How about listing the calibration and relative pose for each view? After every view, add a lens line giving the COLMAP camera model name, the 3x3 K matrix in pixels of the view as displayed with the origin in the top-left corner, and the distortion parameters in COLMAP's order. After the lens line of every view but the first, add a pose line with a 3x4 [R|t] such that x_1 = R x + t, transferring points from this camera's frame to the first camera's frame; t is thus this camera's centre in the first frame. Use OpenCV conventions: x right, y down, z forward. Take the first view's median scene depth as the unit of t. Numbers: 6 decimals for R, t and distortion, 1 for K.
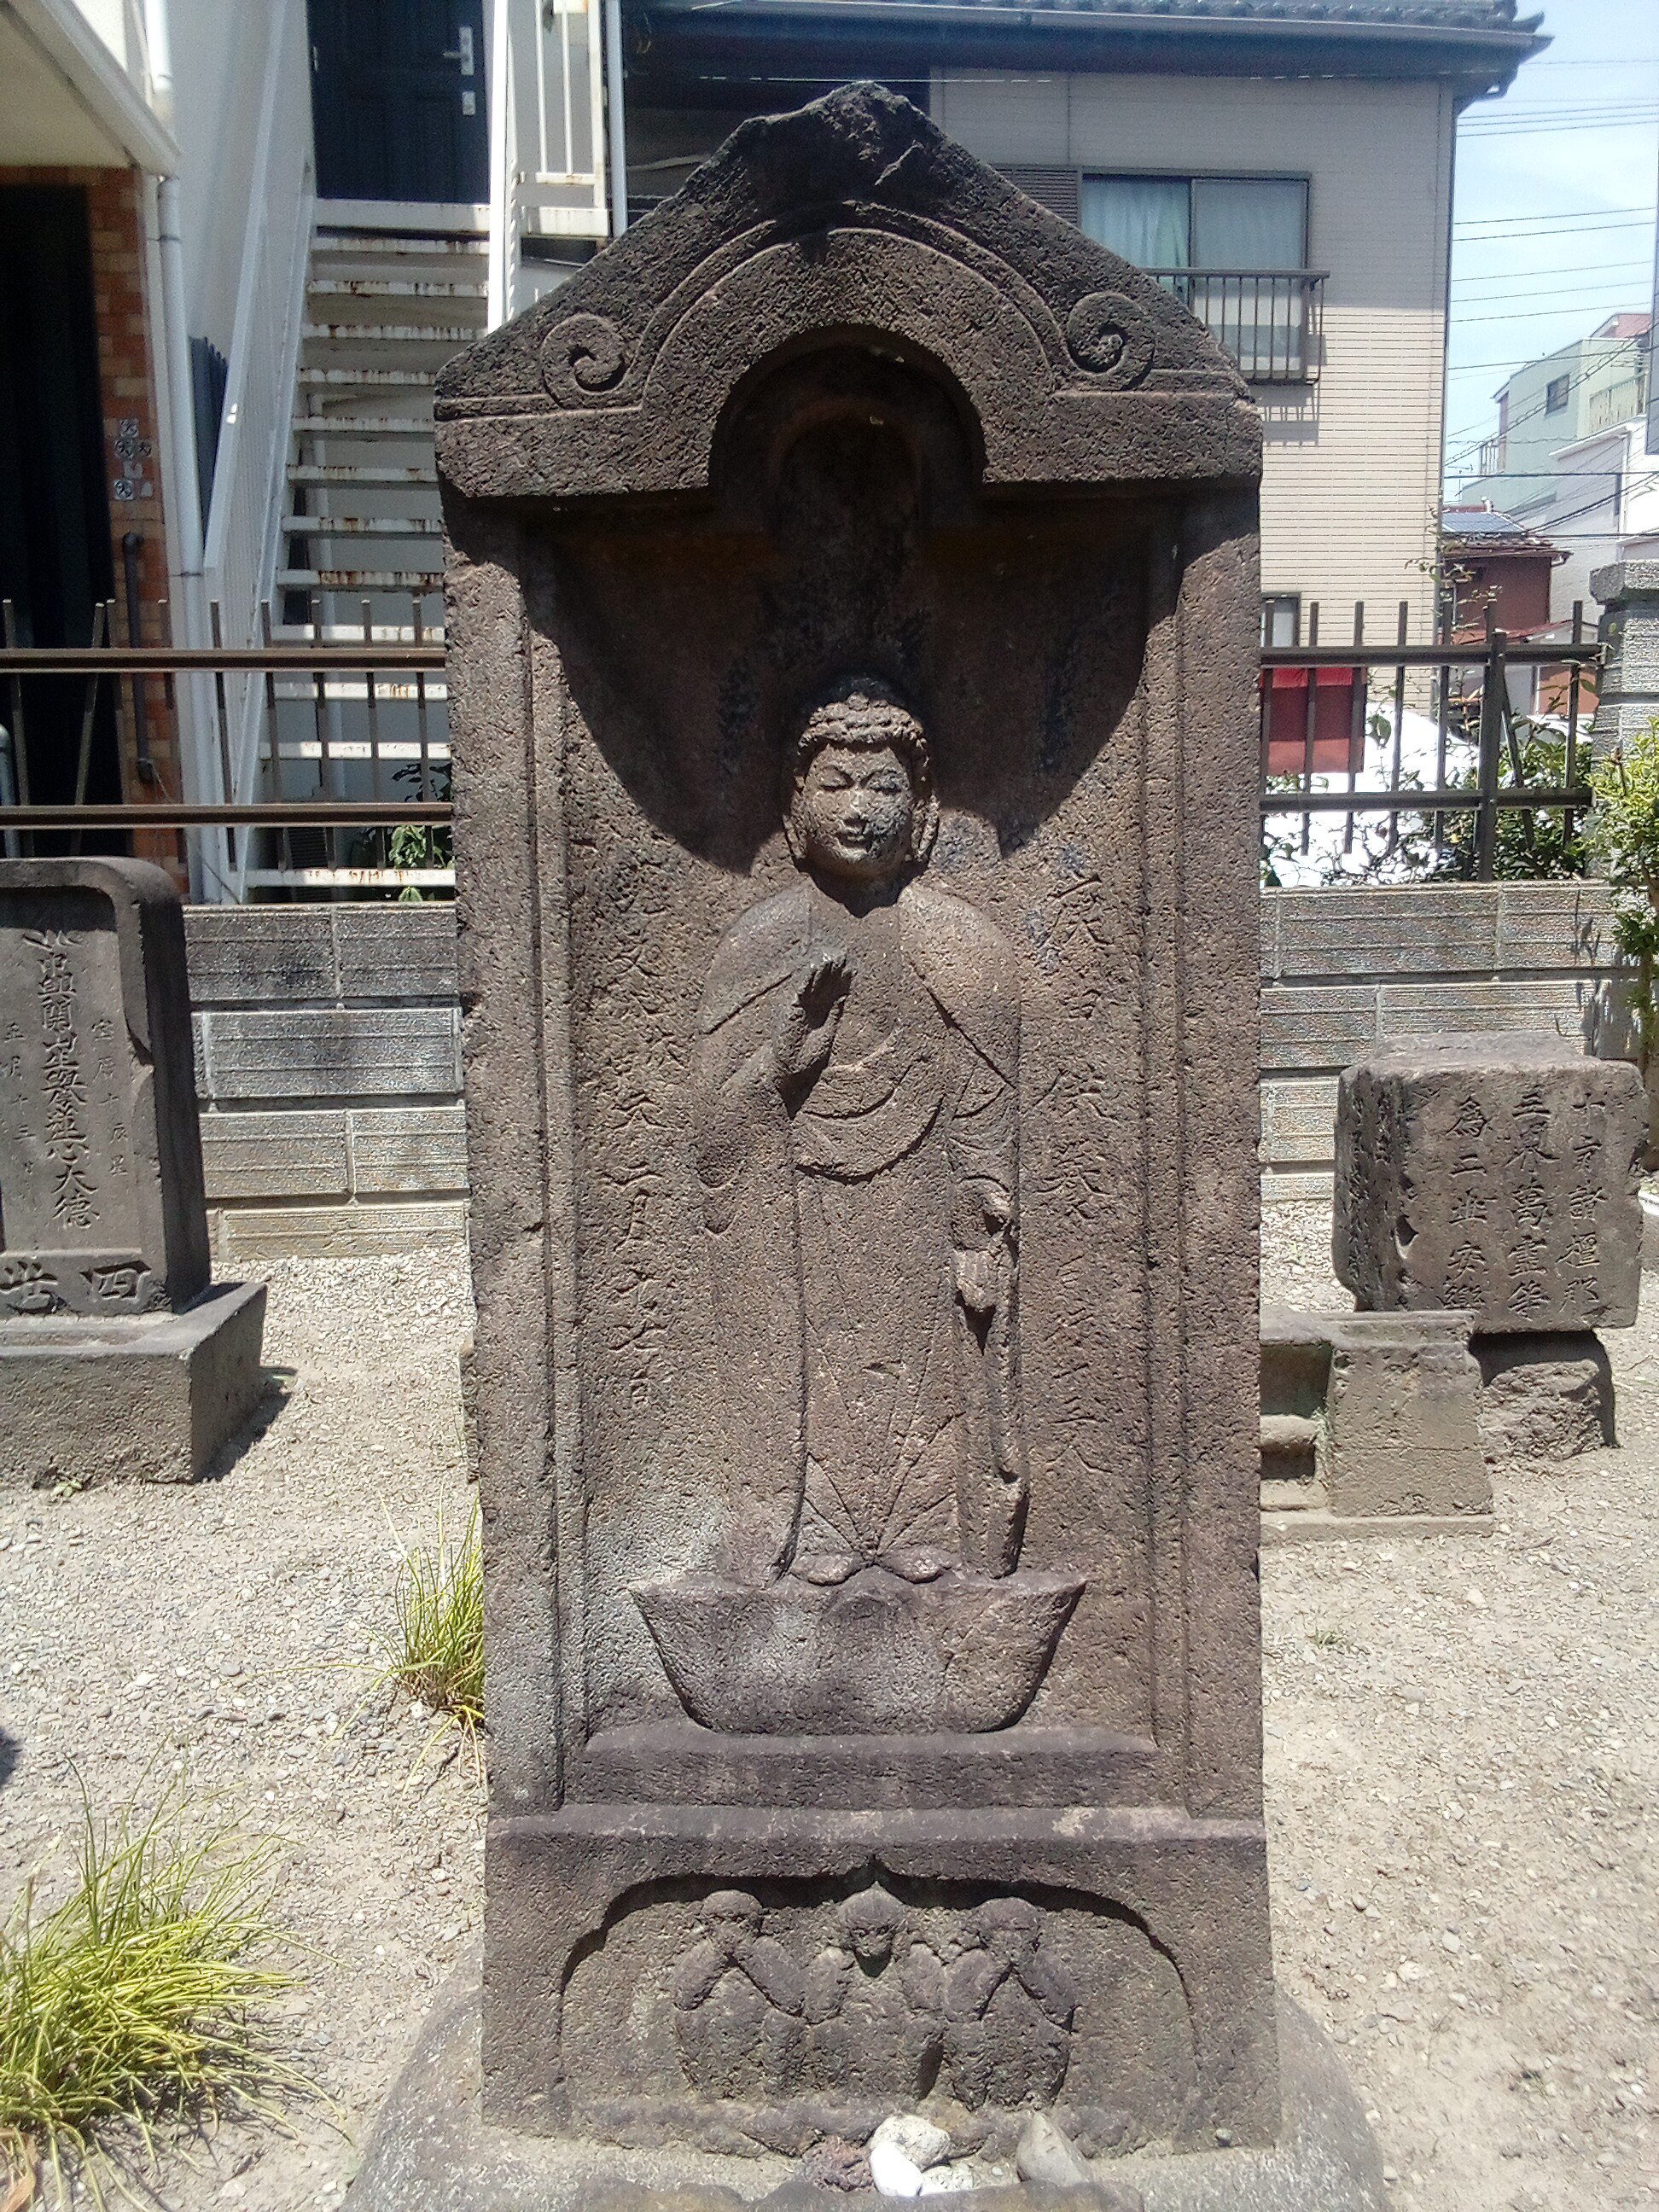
lens RADIAL K [[1824.5, 0, 829.5], [0, 1824.5, 1106.0], [0, 0, 1]] dist [0.066870, -0.108663]
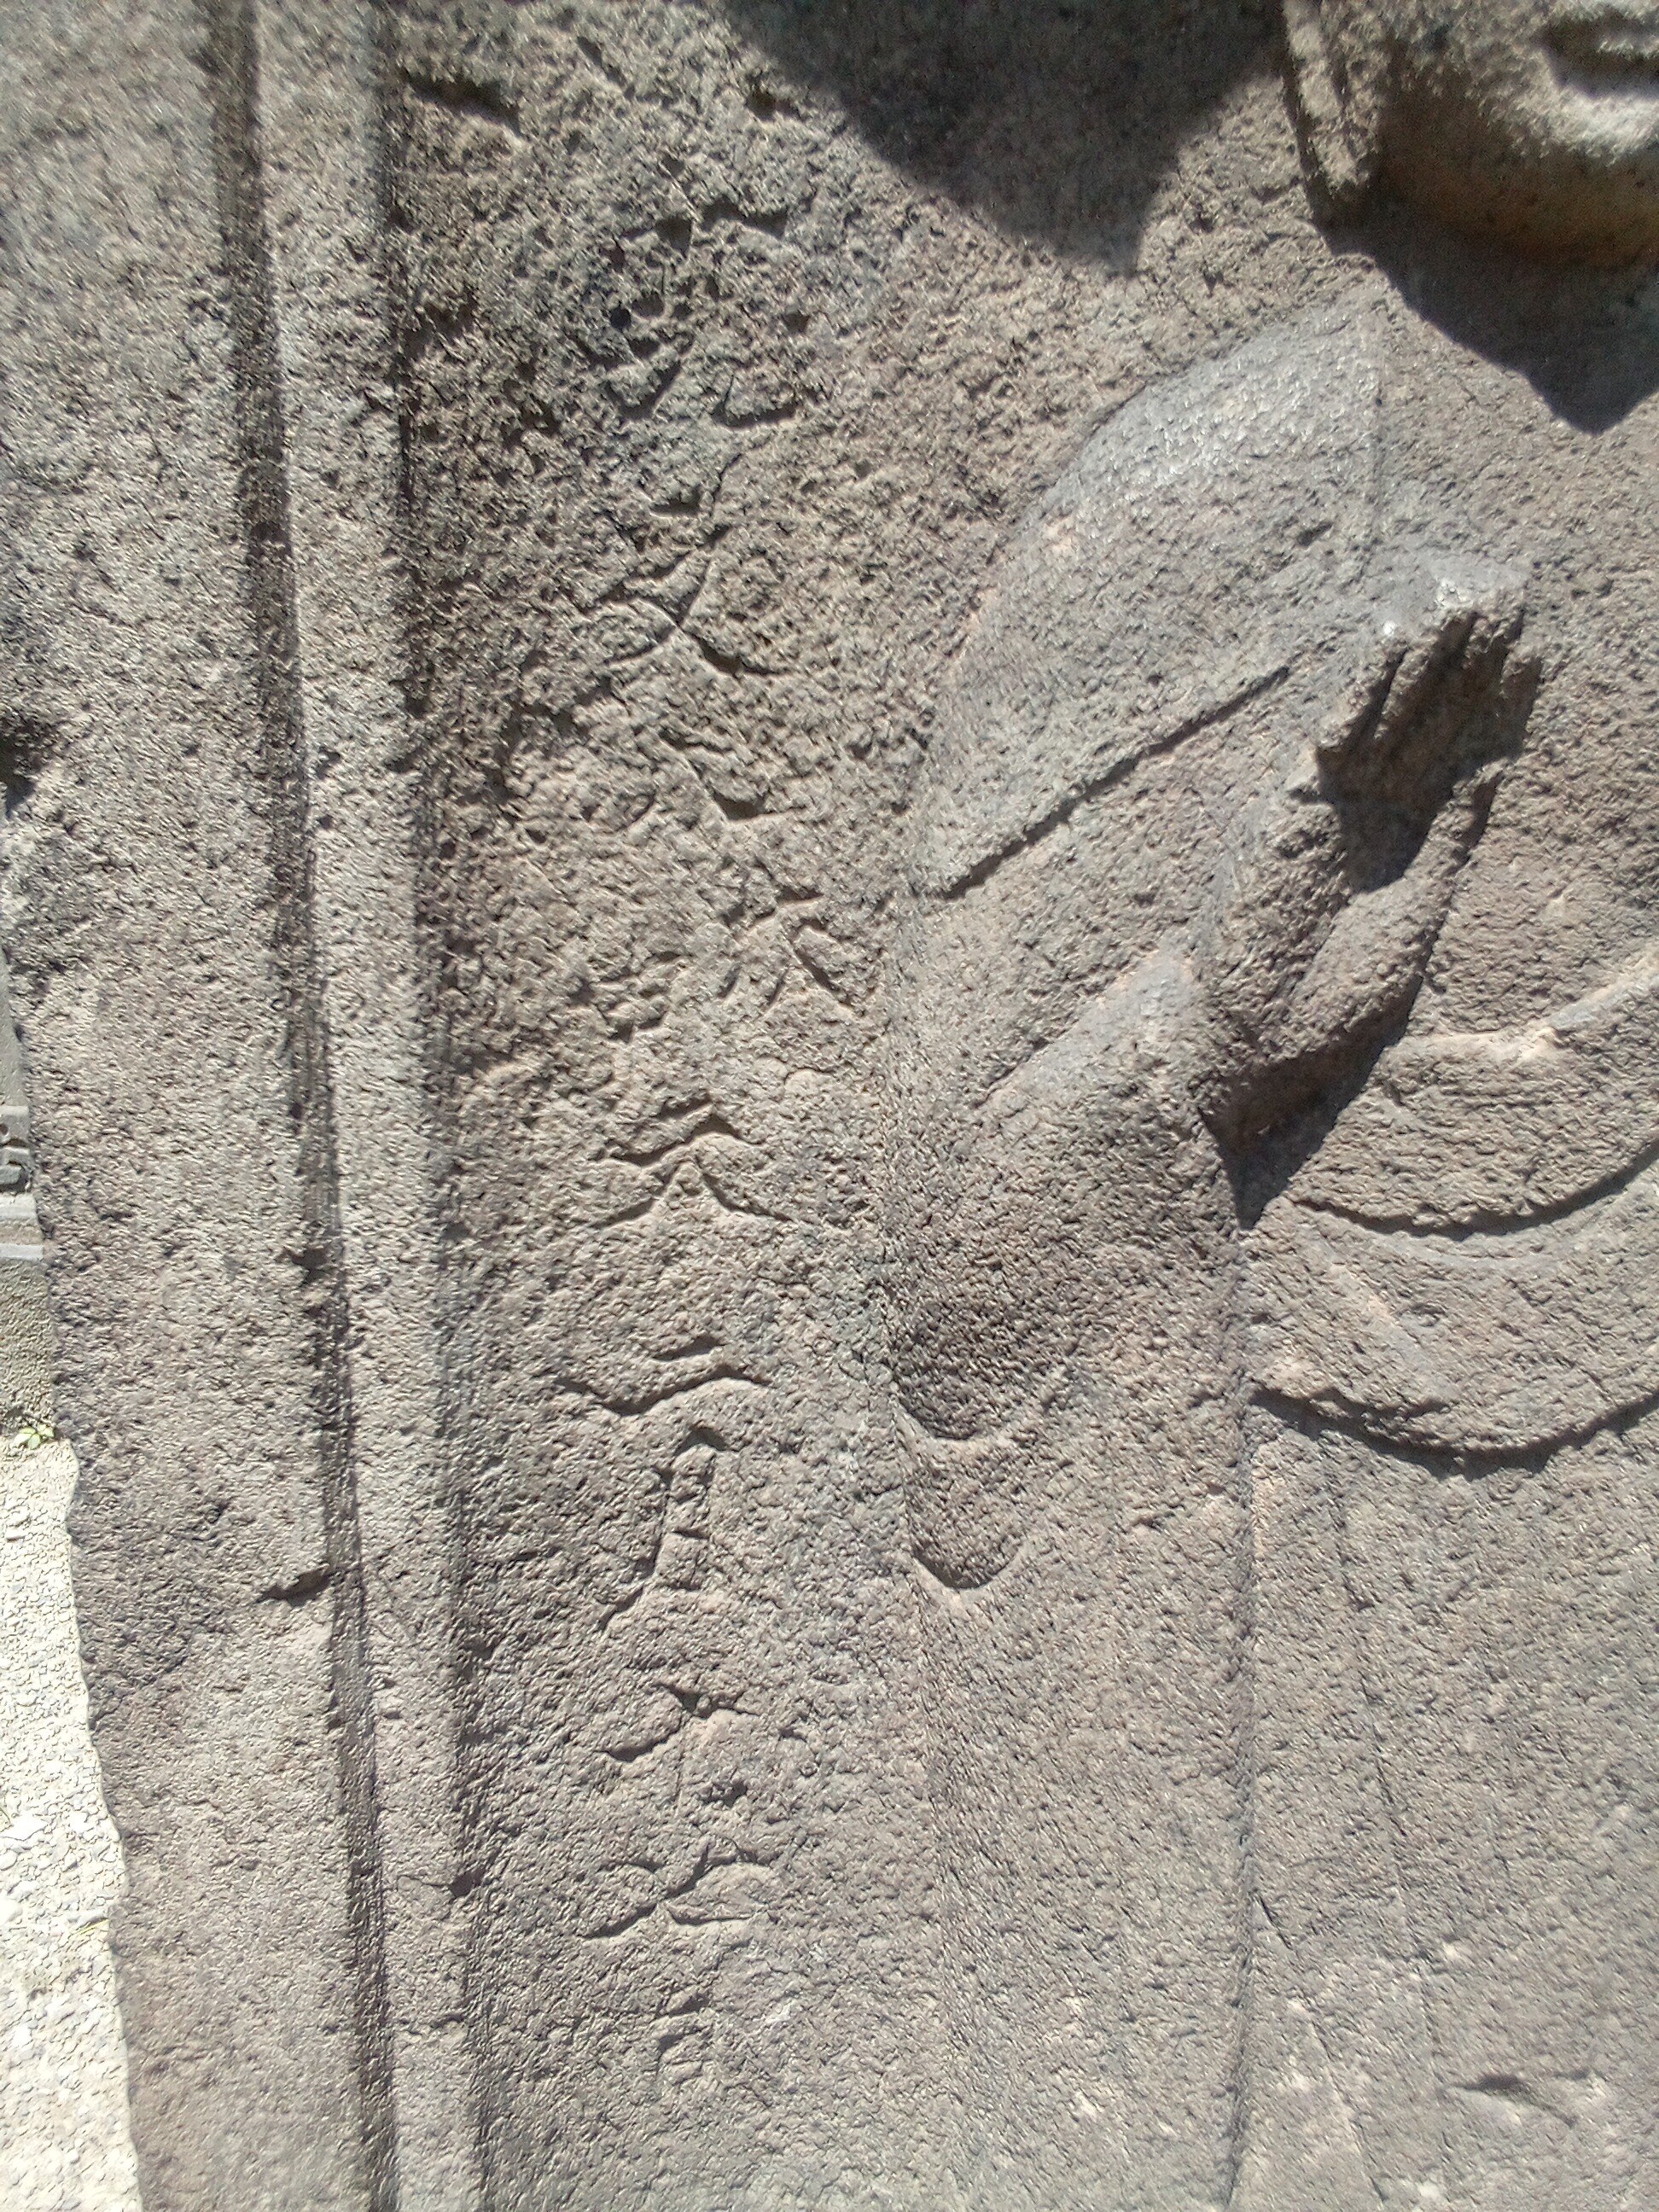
lens RADIAL K [[1832.9, 0, 842.0], [0, 1832.9, 1110.7], [0, 0, 1]] dist [0.050834, -0.065657]
pose [[0.993791, 0.038423, -0.104418, -0.052333], [-0.025597, 0.992261, 0.121506, -0.040666], [0.108279, -0.118079, 0.987083, 0.728867]]
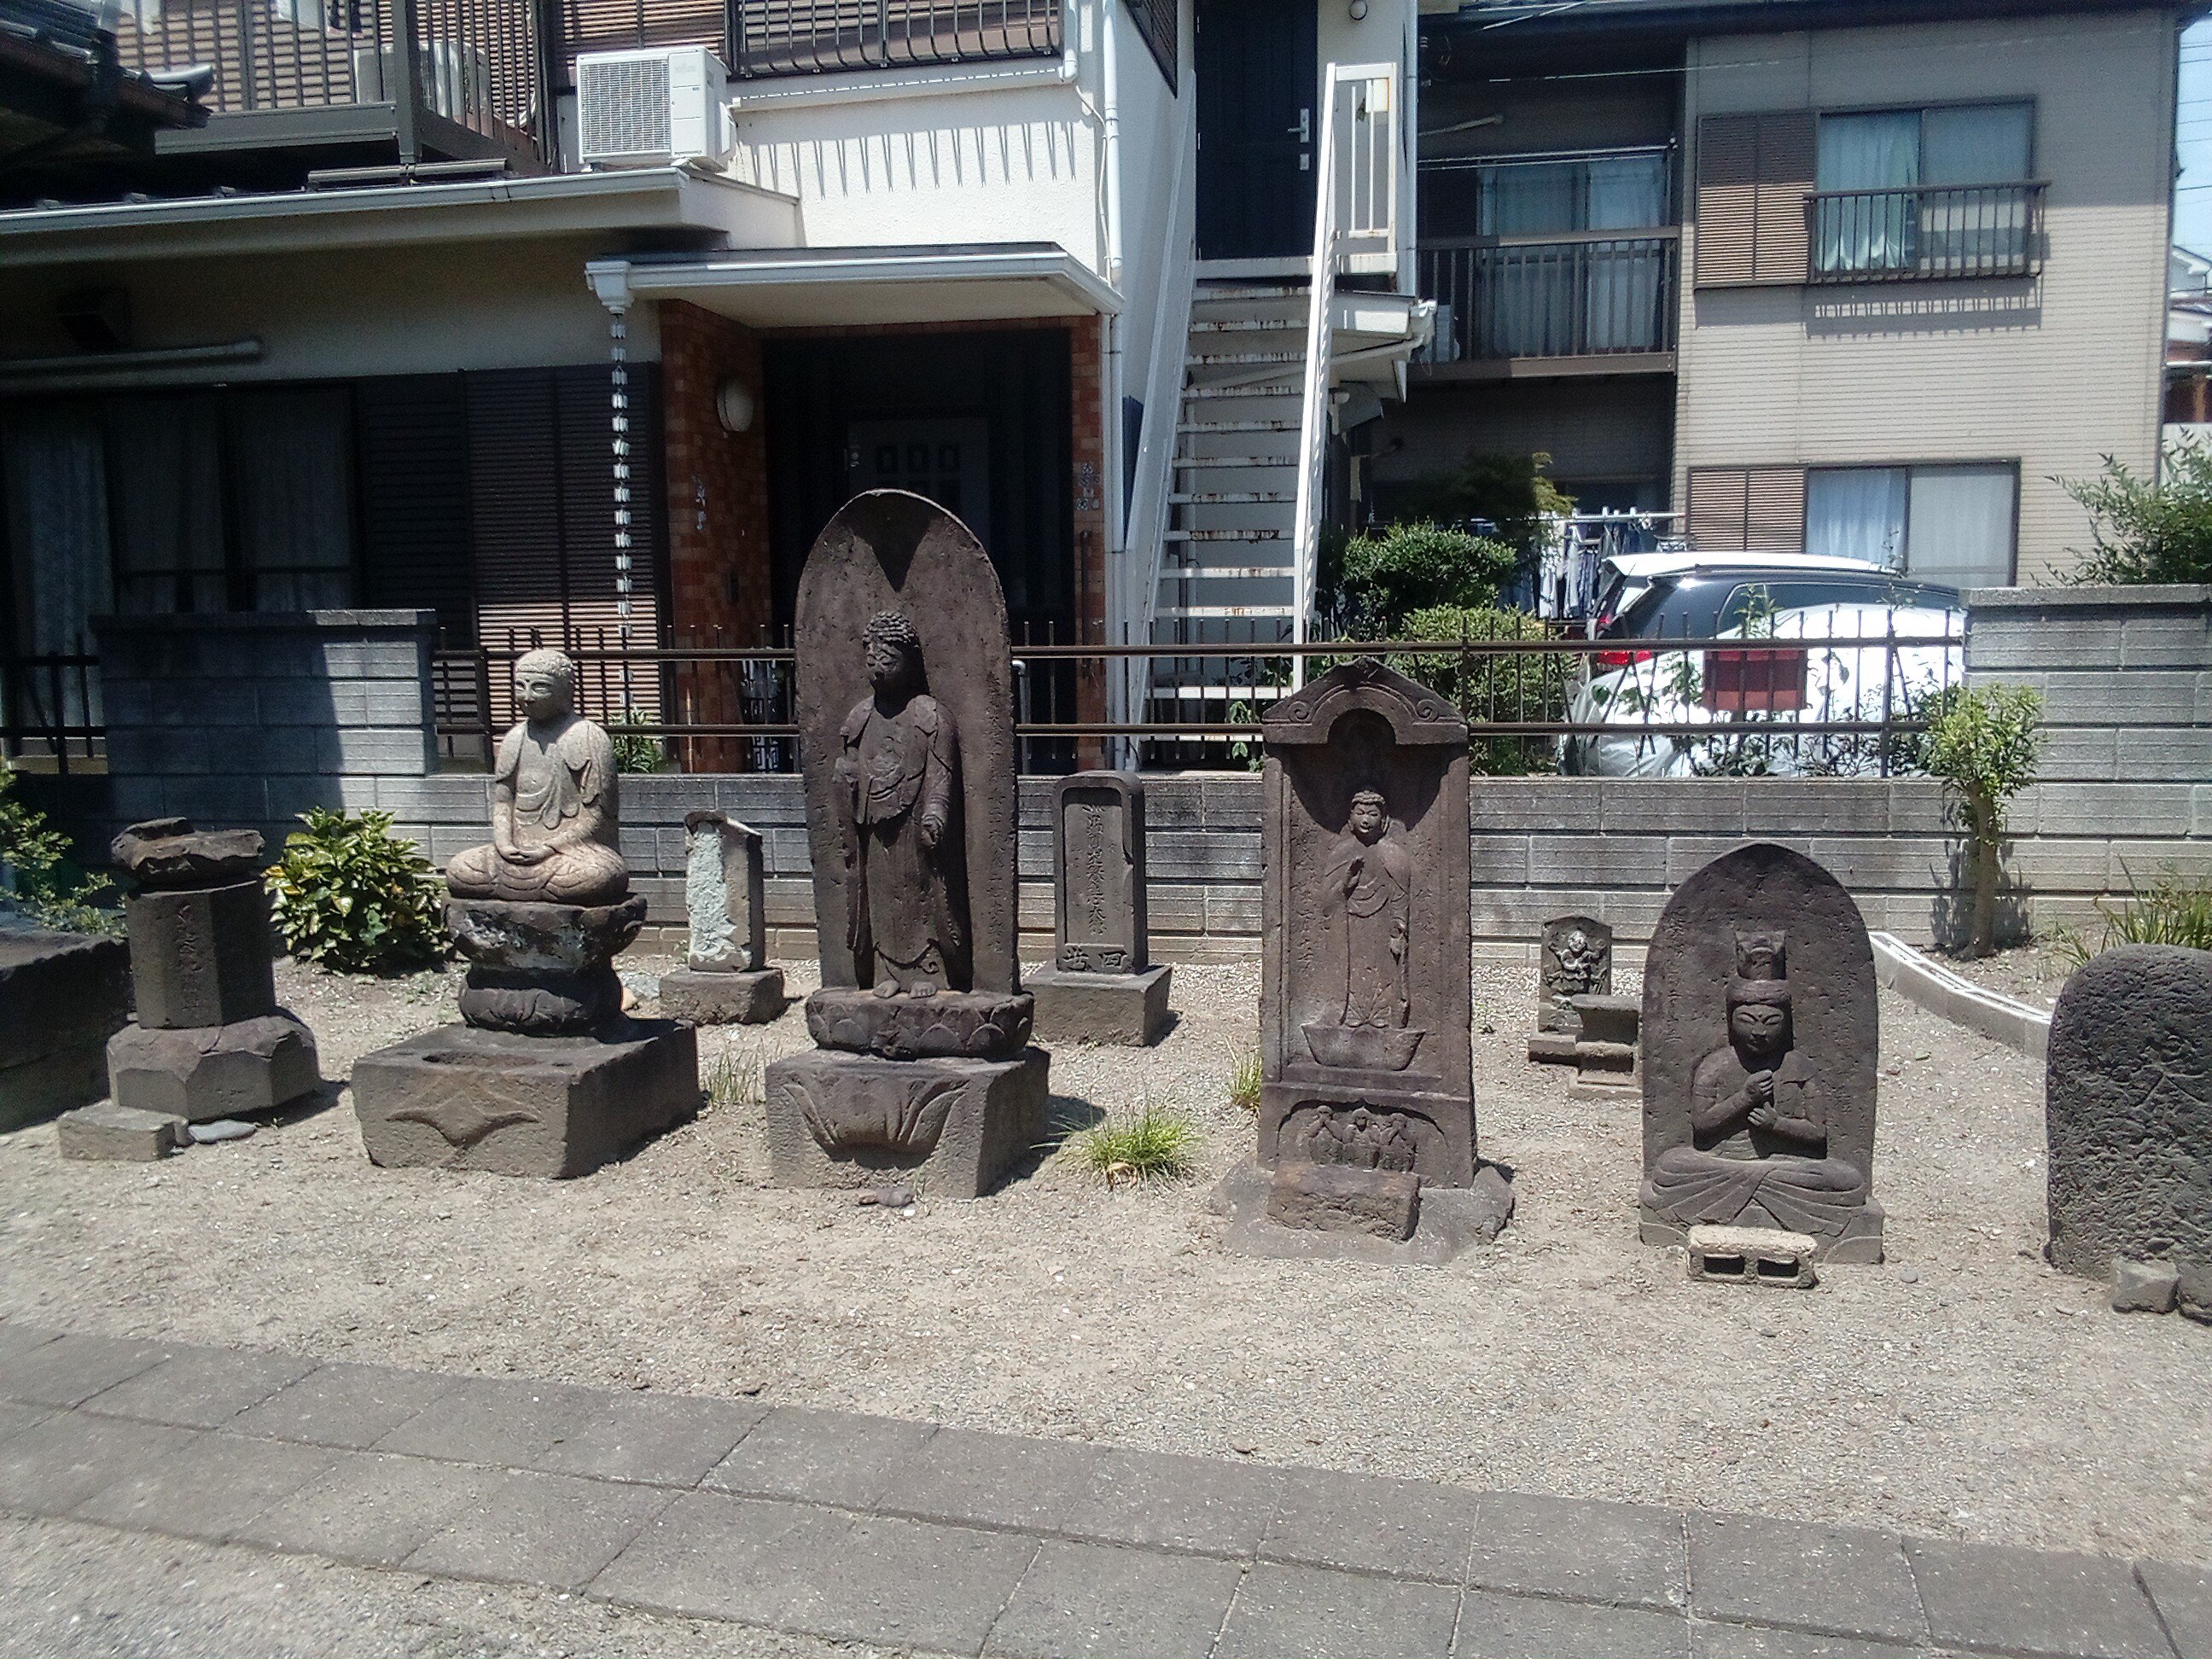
lens RADIAL K [[1824.5, 0, 1106.0], [0, 1824.5, 829.5], [0, 0, 1]] dist [0.066870, -0.108663]
pose [[0.957859, 0.034472, -0.285162, 0.566042], [-0.042434, 0.998862, -0.021789, -0.034808], [0.284086, 0.032971, 0.958232, -2.725389]]
